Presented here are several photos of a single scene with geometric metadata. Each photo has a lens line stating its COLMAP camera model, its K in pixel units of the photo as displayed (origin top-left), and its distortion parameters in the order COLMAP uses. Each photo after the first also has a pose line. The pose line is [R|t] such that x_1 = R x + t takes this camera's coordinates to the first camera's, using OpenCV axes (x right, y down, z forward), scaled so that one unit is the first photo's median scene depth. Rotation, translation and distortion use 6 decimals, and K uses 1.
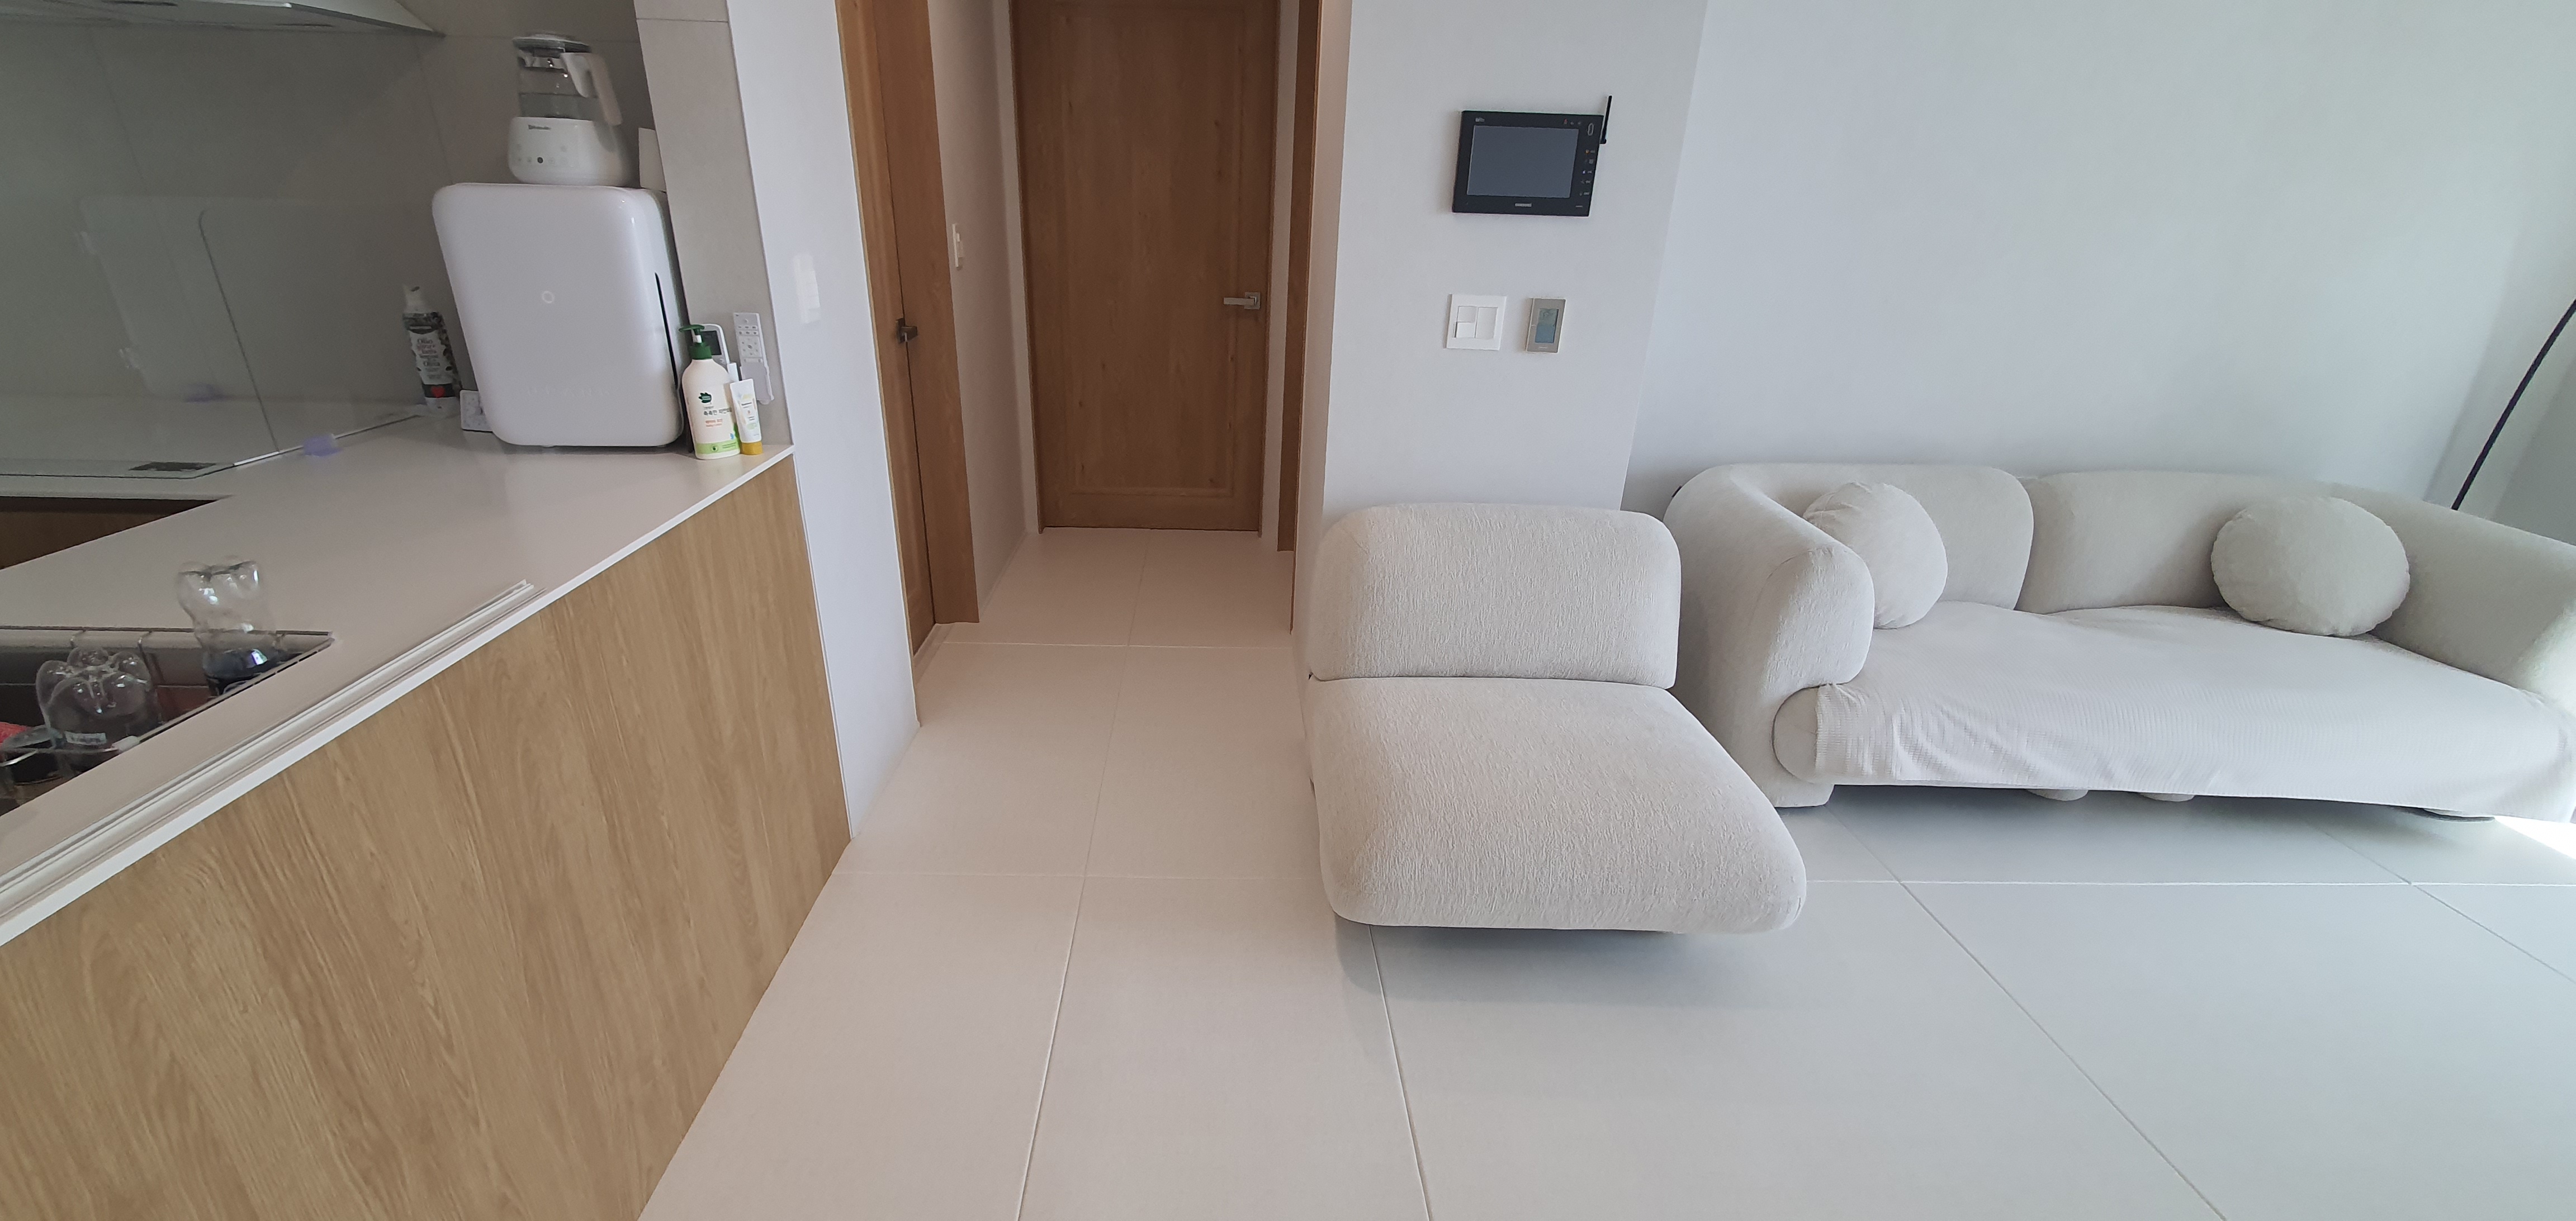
lens RADIAL K [[1019.2, 0, 1243.2], [0, 1019.2, 616.5], [0, 0, 1]] dist [0.012652, -0.011926]
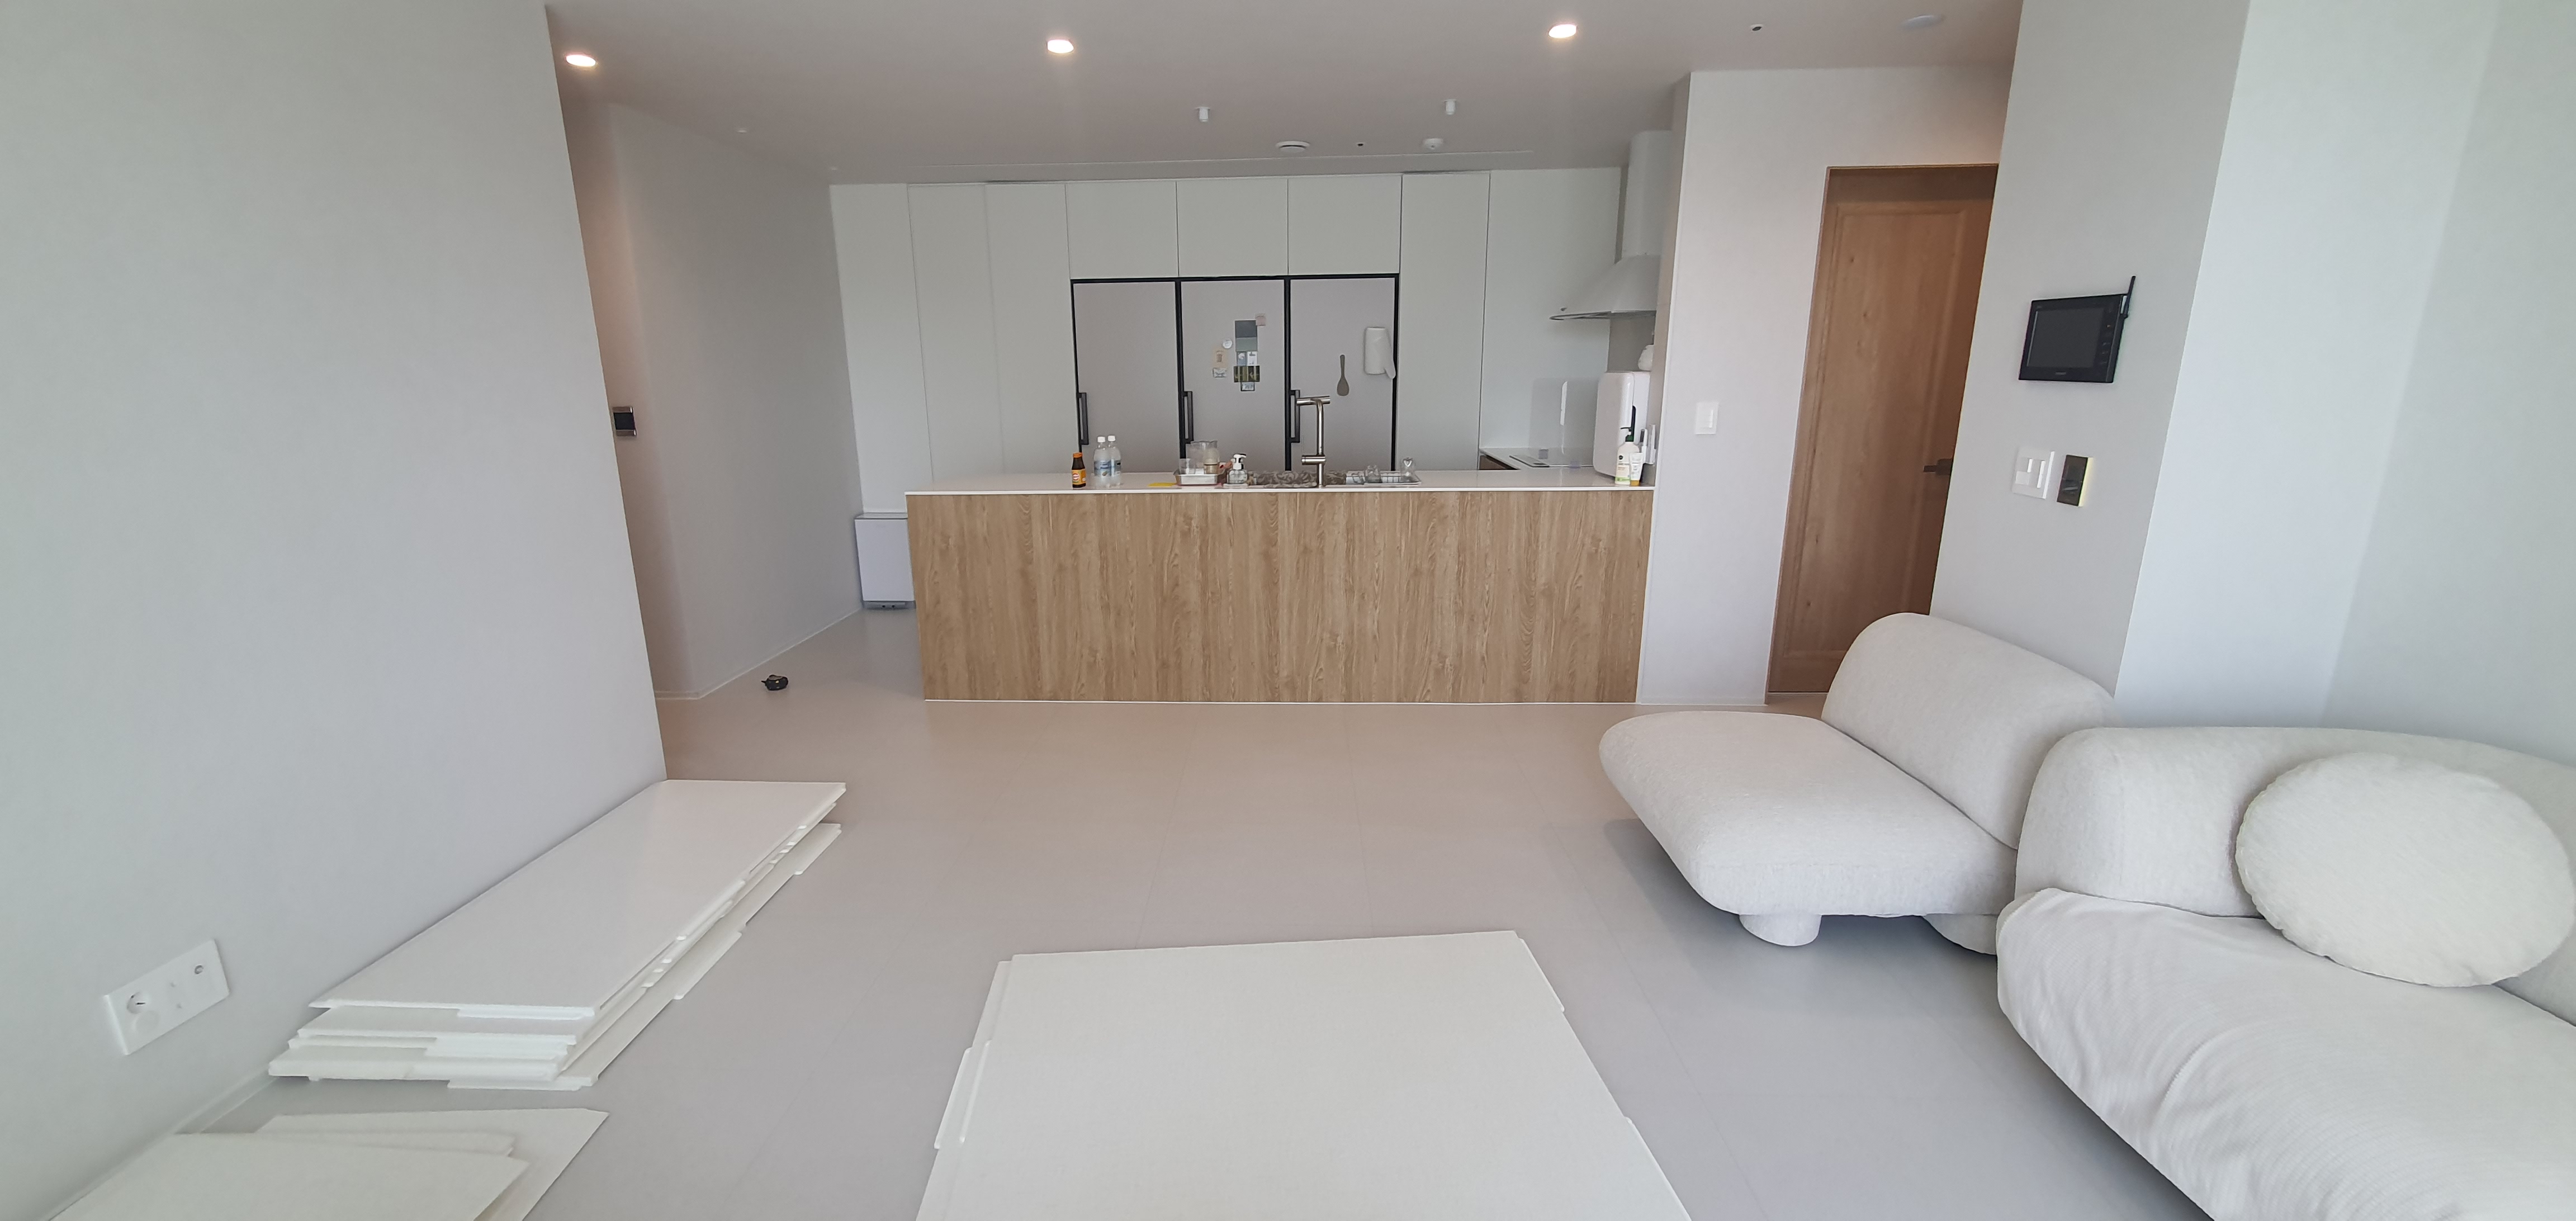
lens RADIAL K [[1019.2, 0, 1243.2], [0, 1019.2, 616.5], [0, 0, 1]] dist [0.012652, -0.011926]
pose [[-0.072683, 0.216385, -0.973599, 1.546682], [-0.383676, 0.894992, 0.227557, -0.074773], [0.920603, 0.390086, 0.017971, 0.260182]]
